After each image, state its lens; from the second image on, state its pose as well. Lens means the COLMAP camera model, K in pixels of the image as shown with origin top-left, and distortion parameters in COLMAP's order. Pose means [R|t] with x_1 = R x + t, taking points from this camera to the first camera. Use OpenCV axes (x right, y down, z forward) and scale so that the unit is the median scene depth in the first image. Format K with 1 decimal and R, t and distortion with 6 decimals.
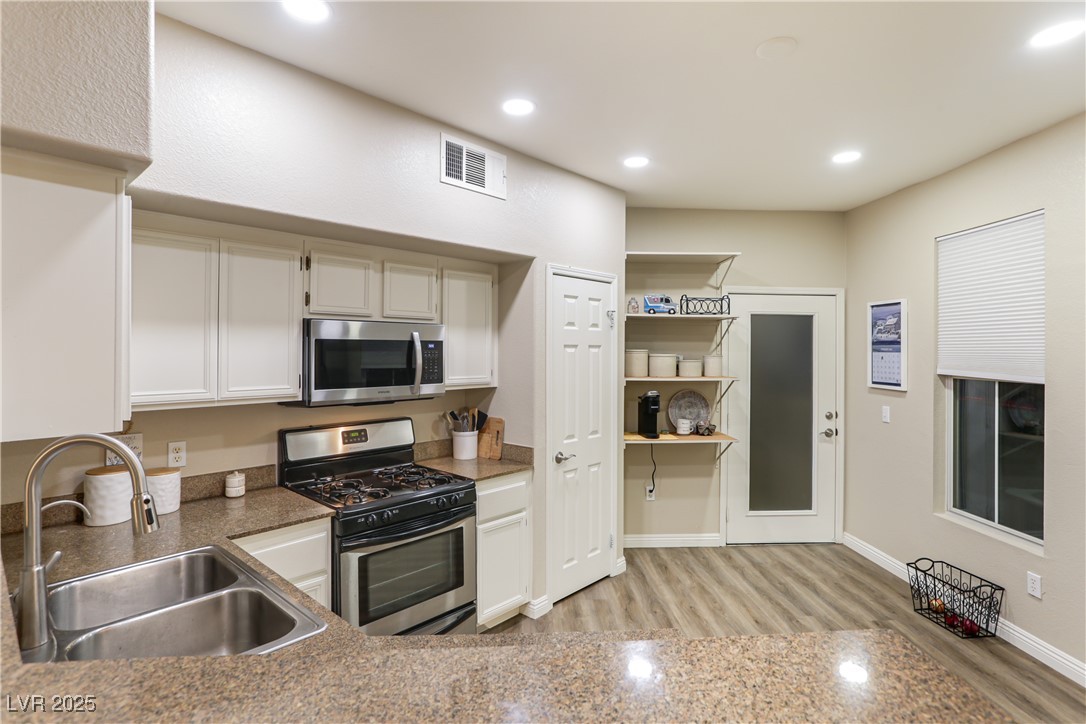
lens RADIAL K [[535.0, 0, 537.0], [0, 535.0, 349.0], [0, 0, 1]] dist [-0.038694, 0.028130]
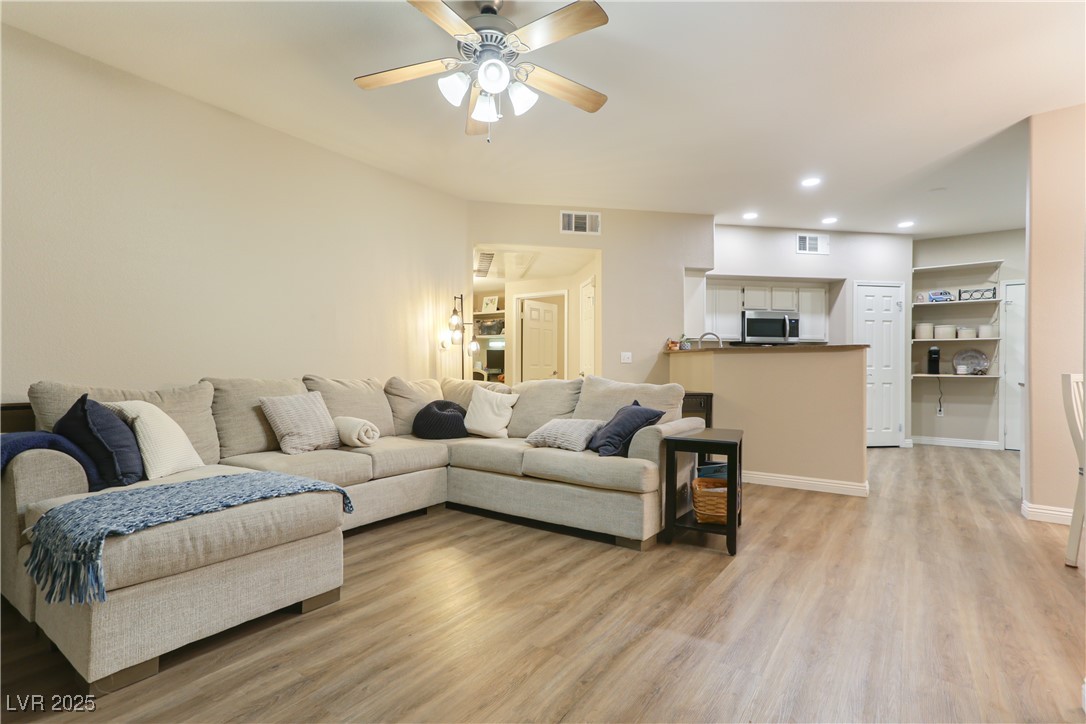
lens RADIAL K [[543.7, 0, 535.8], [0, 543.7, 367.5], [0, 0, 1]] dist [-0.060302, 0.059975]
pose [[0.784380, -0.000941, -0.620280, 0.284091], [-0.002546, 0.999986, -0.004736, 0.157674], [0.620275, 0.005294, 0.784366, -1.161594]]
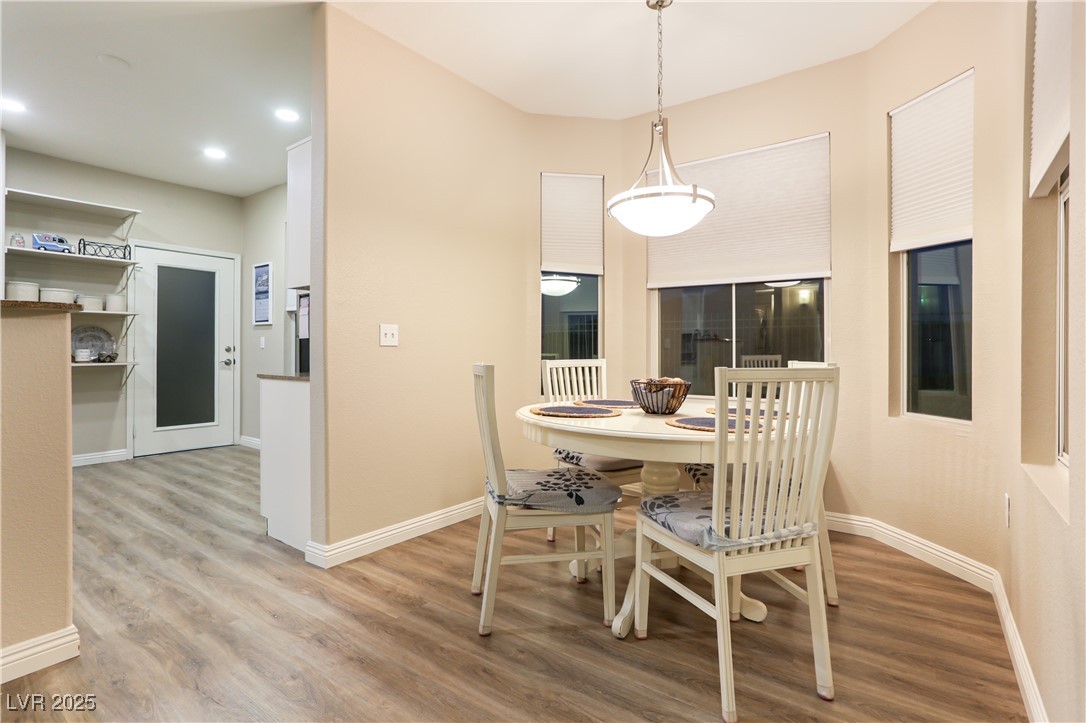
lens RADIAL K [[535.0, 0, 537.0], [0, 535.0, 348.5], [0, 0, 1]] dist [-0.038694, 0.028130]
pose [[0.637952, -0.000422, 0.770076, 0.026681], [0.003279, 0.999992, -0.002168, 0.144311], [-0.770069, 0.003908, 0.637949, -0.489730]]
